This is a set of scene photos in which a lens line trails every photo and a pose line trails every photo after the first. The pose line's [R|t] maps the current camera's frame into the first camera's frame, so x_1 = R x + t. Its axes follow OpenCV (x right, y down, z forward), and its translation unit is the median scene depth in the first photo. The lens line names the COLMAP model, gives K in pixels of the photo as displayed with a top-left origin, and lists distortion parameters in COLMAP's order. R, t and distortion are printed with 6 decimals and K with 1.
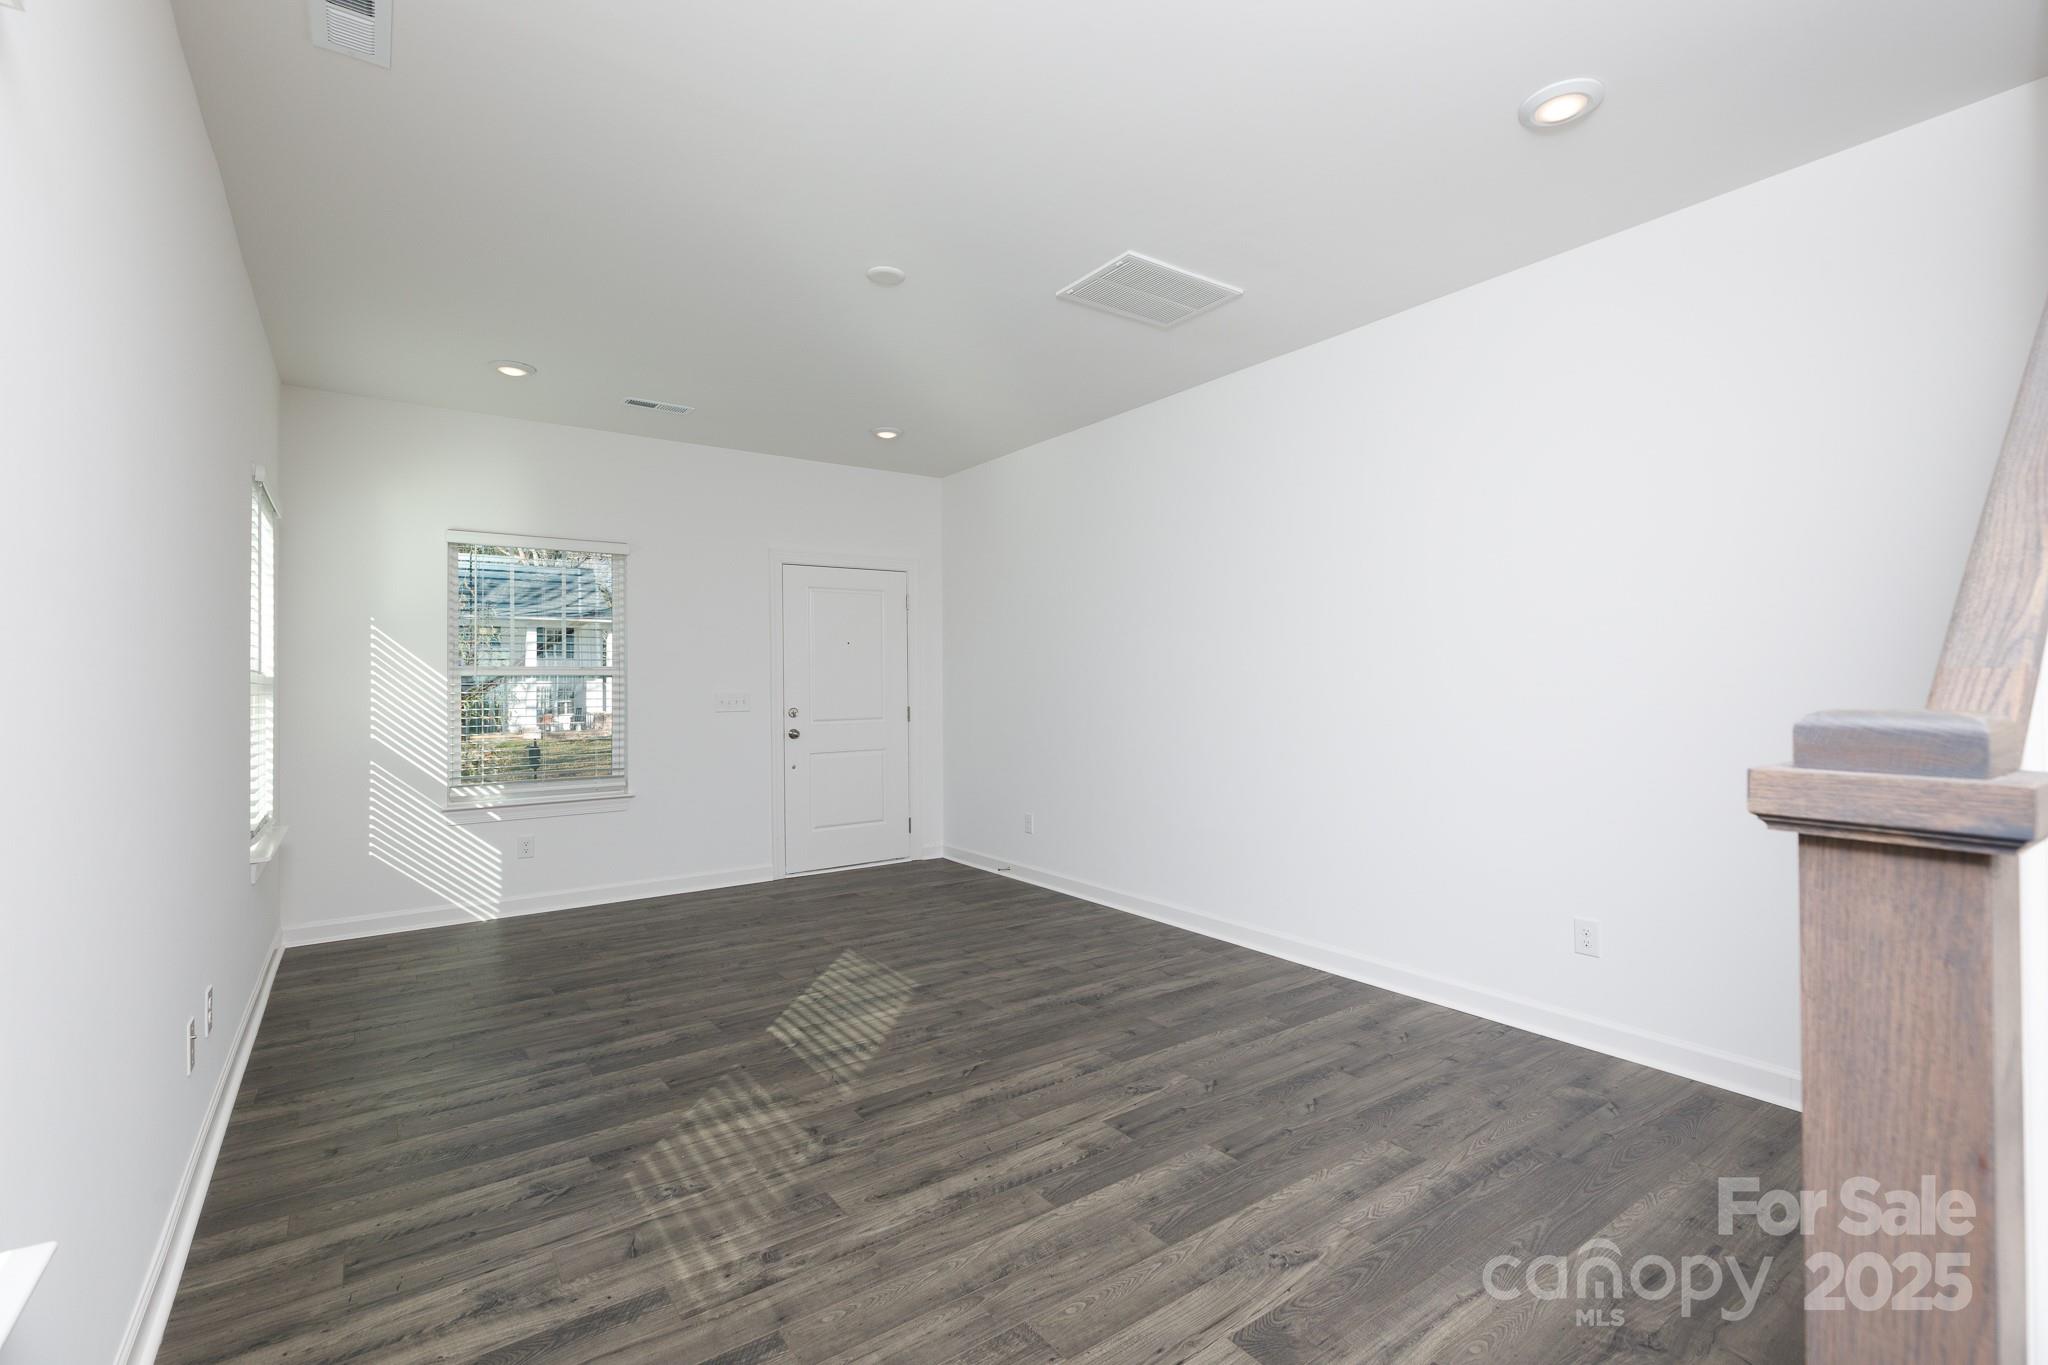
lens RADIAL K [[917.9, 0, 1021.9], [0, 917.9, 678.1], [0, 0, 1]] dist [0.003658, 0.001515]
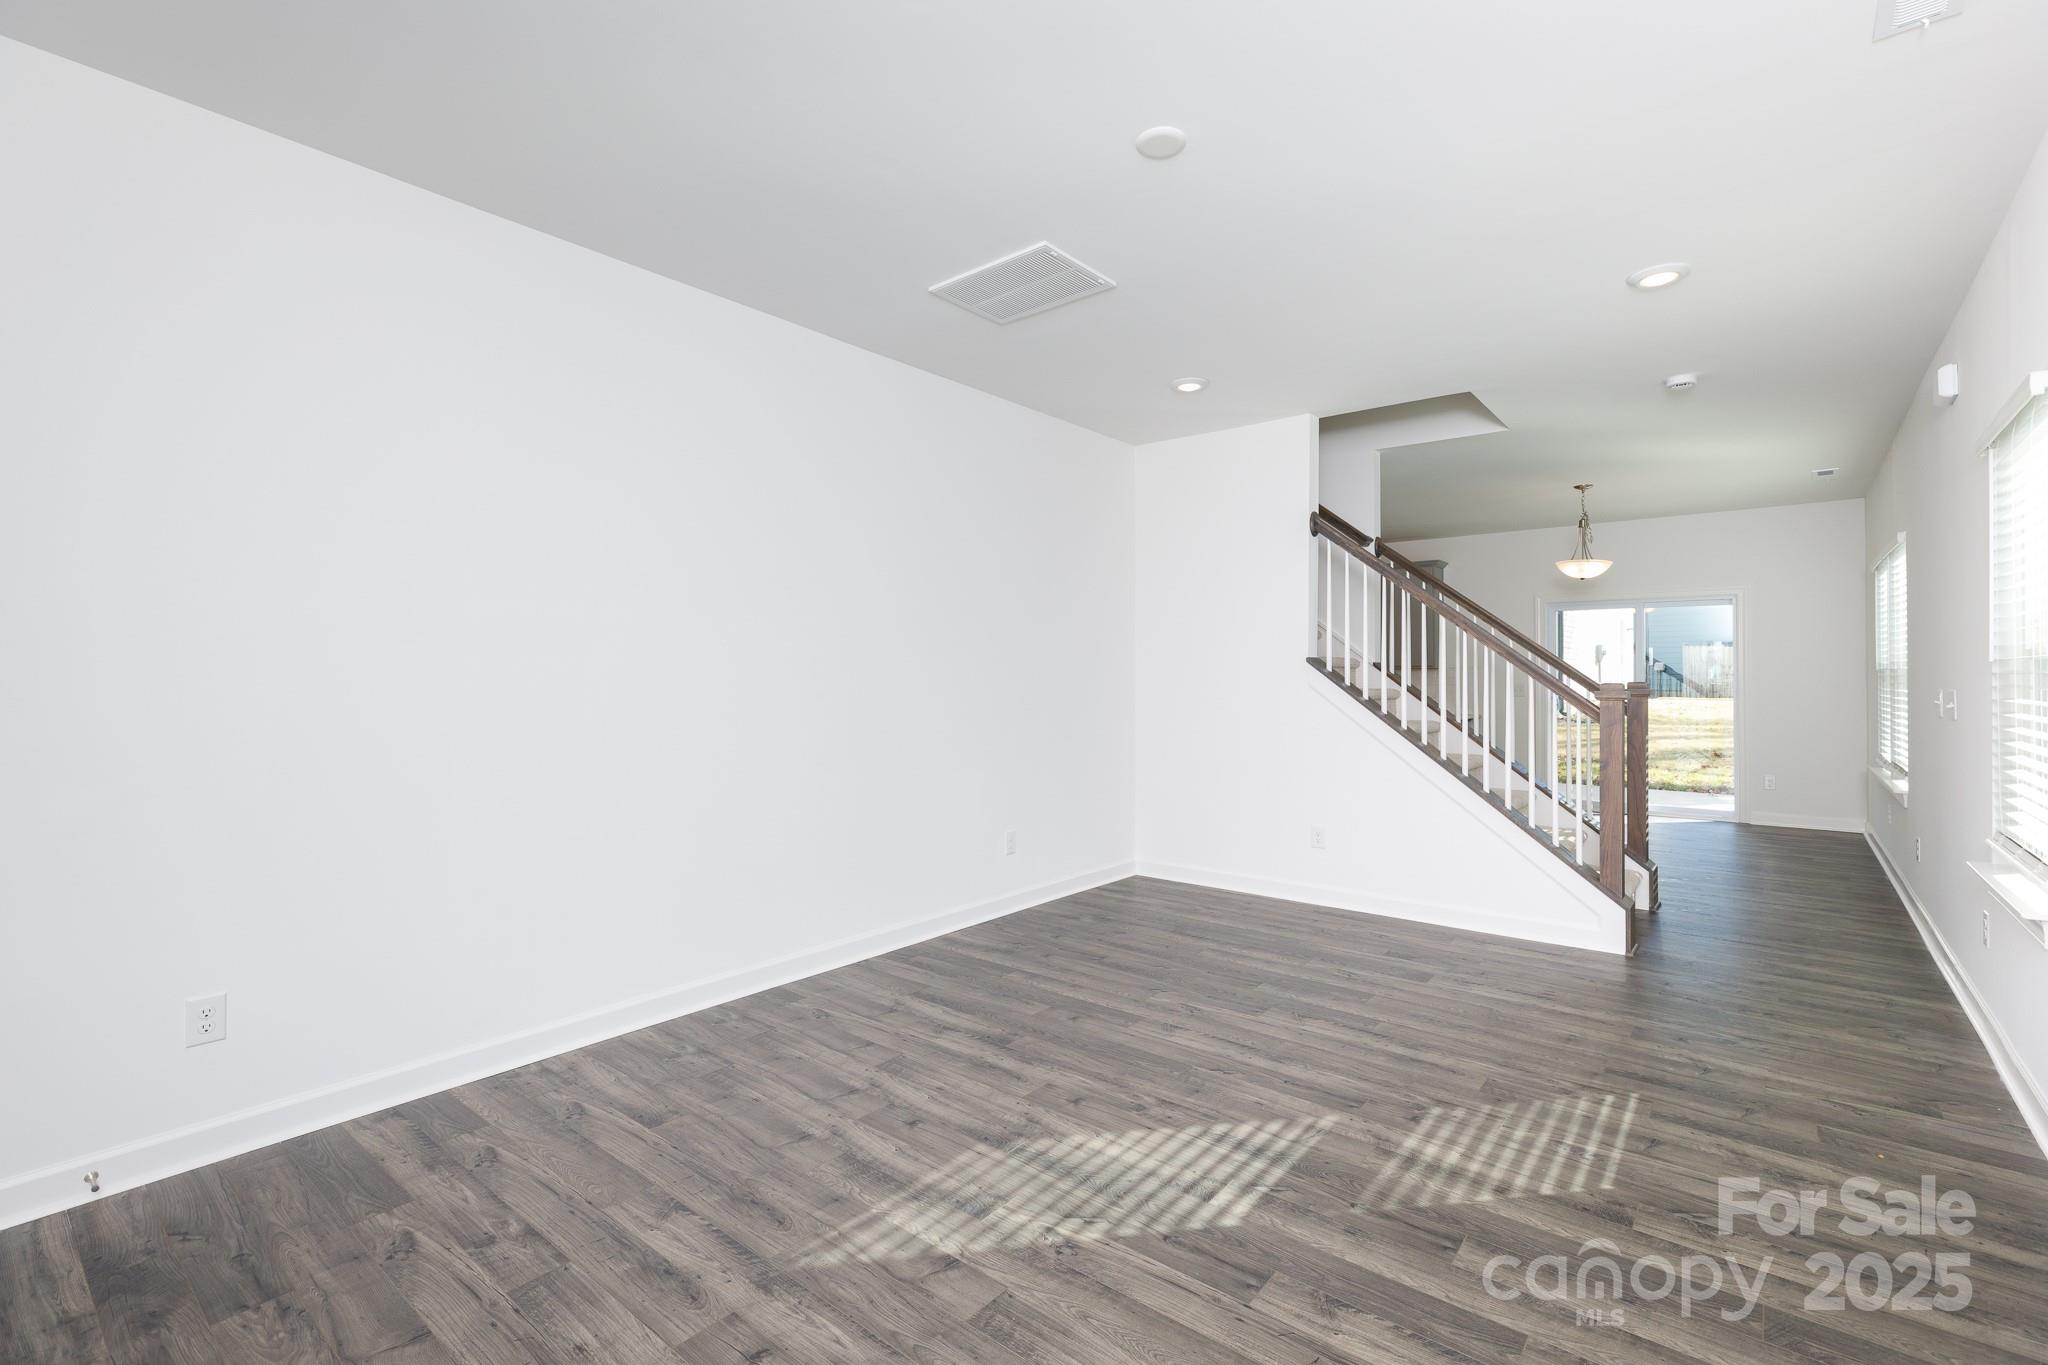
lens RADIAL K [[917.9, 0, 1014.2], [0, 917.9, 686.8], [0, 0, 1]] dist [0.003658, 0.001515]
pose [[-0.254999, -0.002074, 0.966939, -0.862996], [-0.001198, 0.999998, 0.001829, 0.010285], [-0.966941, -0.000692, -0.255001, 1.327391]]
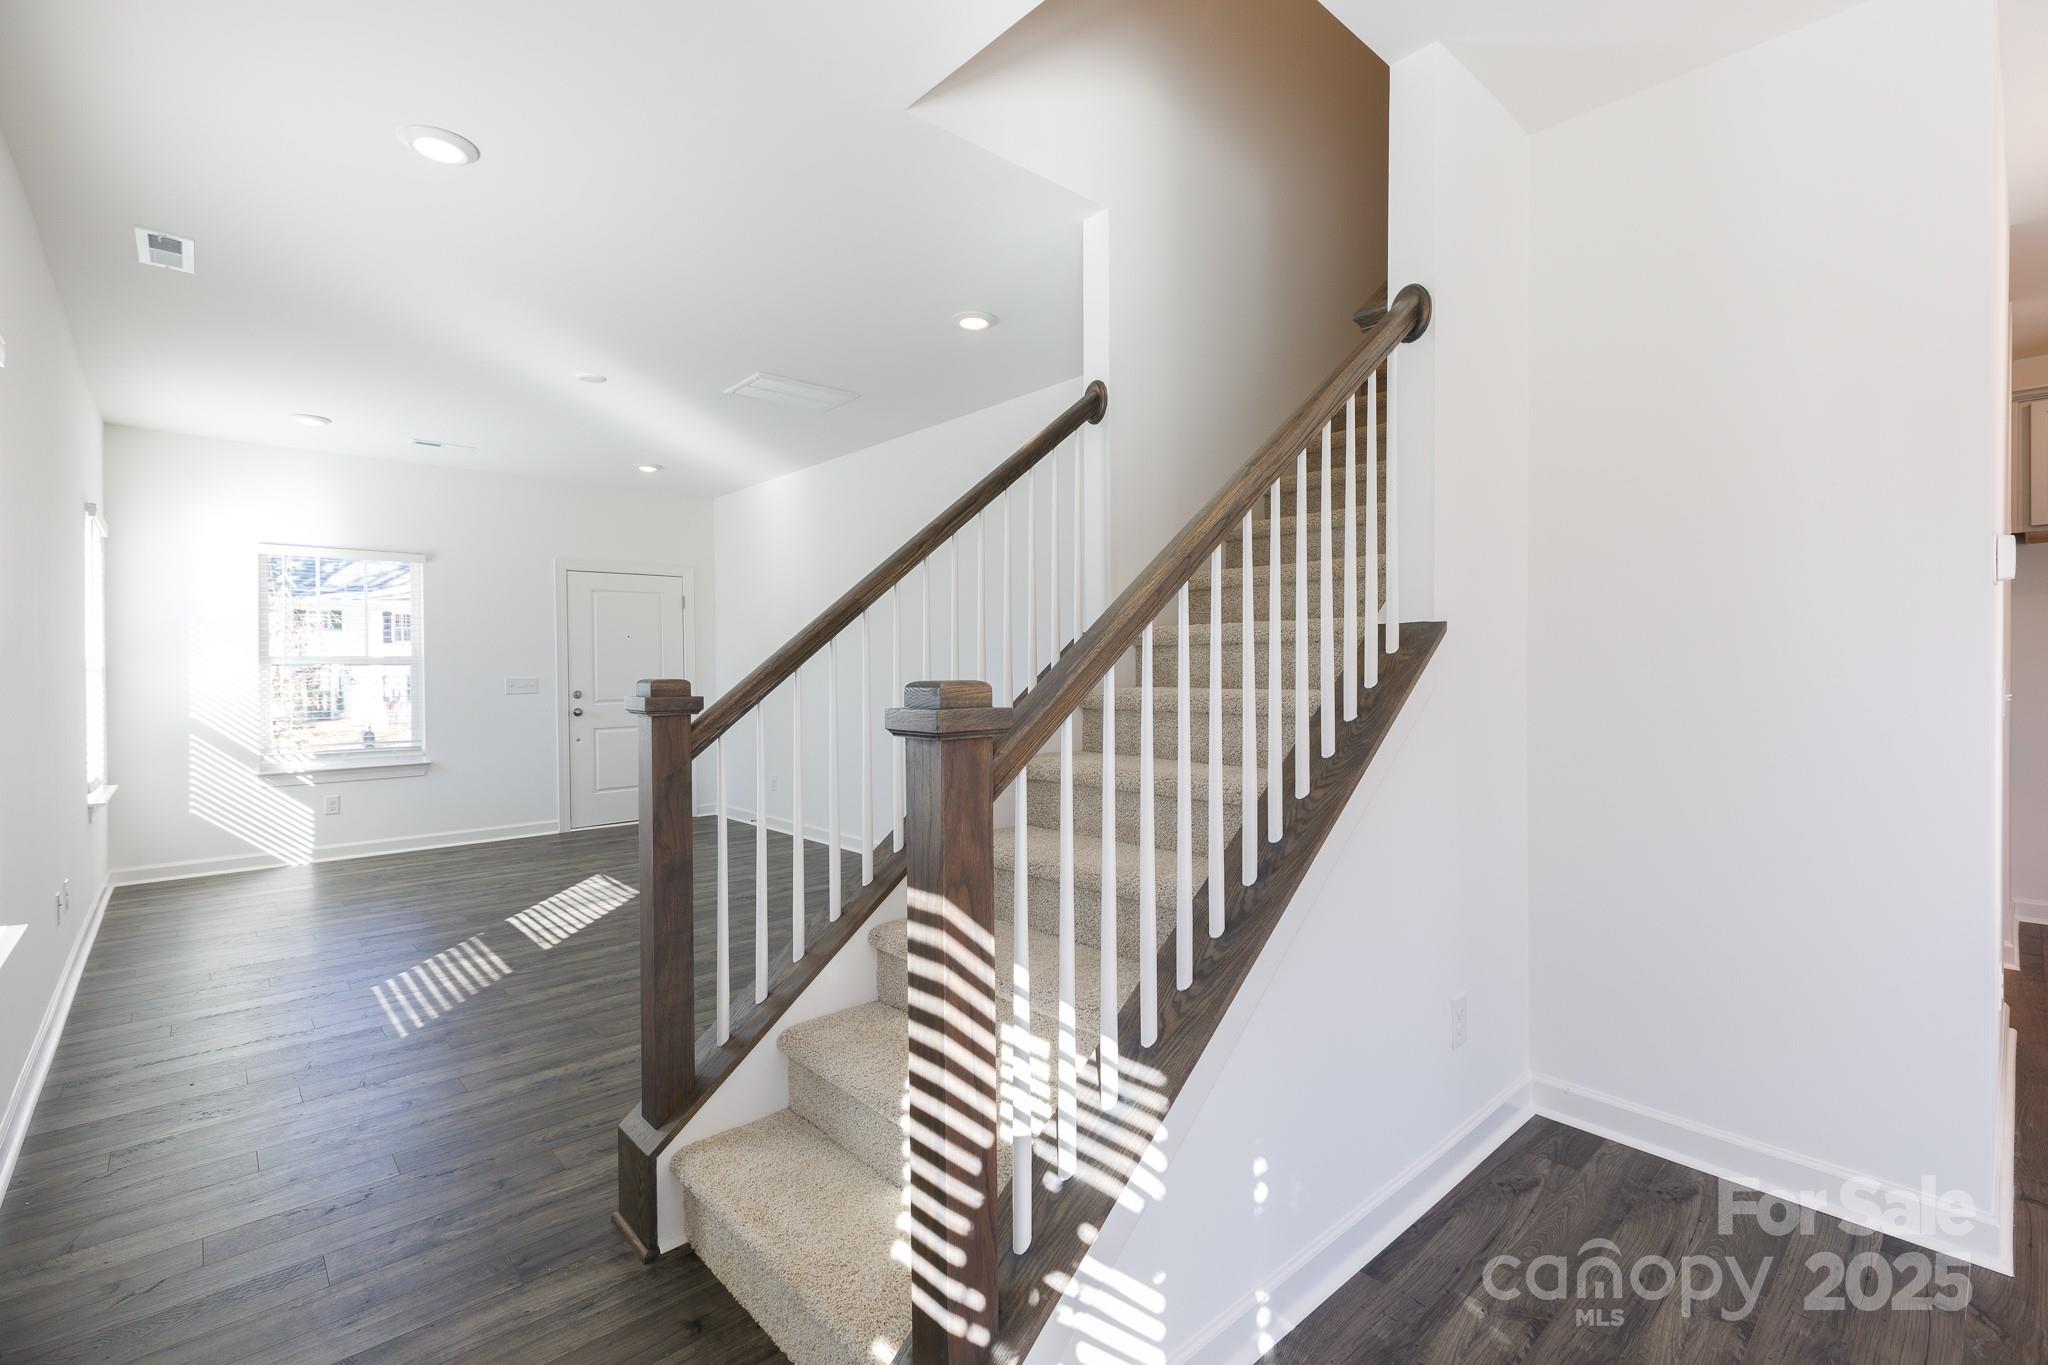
lens RADIAL K [[917.9, 0, 1014.8], [0, 917.9, 672.1], [0, 0, 1]] dist [0.003658, 0.001515]
pose [[0.993848, 0.002253, 0.110726, 0.339756], [-0.002869, 0.999981, 0.005405, 0.000132], [-0.110712, -0.005690, 0.993836, -0.470885]]
